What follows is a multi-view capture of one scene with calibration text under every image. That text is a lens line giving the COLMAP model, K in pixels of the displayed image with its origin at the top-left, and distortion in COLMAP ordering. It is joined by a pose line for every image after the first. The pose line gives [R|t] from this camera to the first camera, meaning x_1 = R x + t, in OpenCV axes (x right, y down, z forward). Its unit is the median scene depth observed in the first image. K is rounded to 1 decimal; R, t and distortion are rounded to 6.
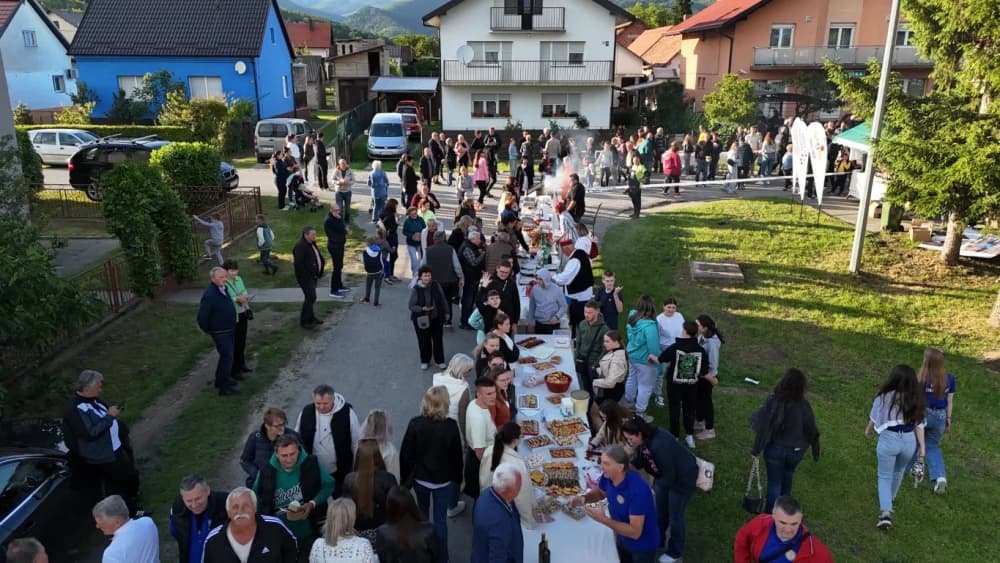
lens RADIAL K [[738.0, 0, 500.0], [0, 738.0, 281.5], [0, 0, 1]] dist [0.093048, -0.099188]
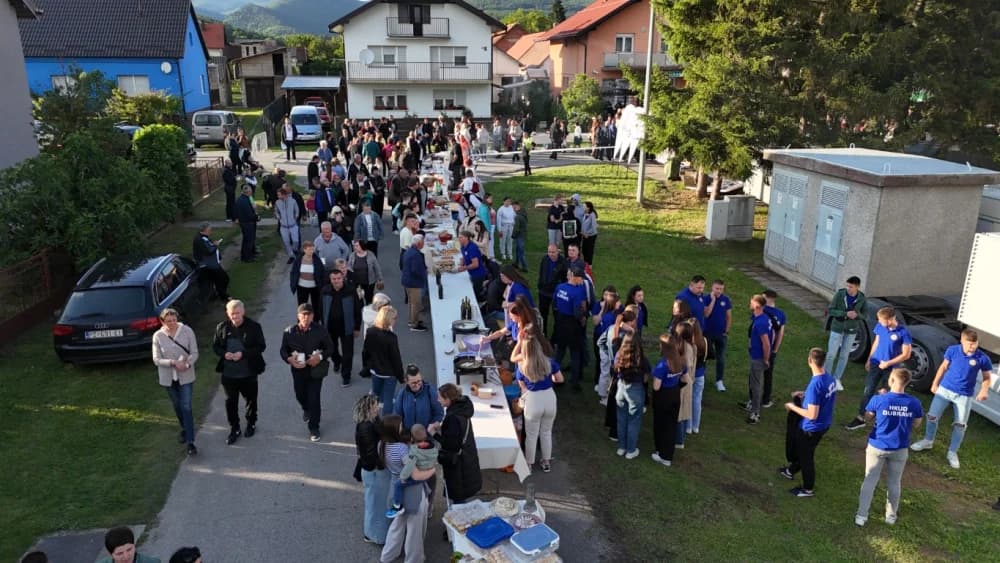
lens RADIAL K [[738.0, 0, 500.0], [0, 738.0, 281.5], [0, 0, 1]] dist [0.093048, -0.099188]
pose [[0.990251, -0.039624, 0.133537, -0.008649], [0.039738, 0.999209, 0.001812, 0.055346], [-0.133503, 0.003512, 0.991042, -0.191850]]
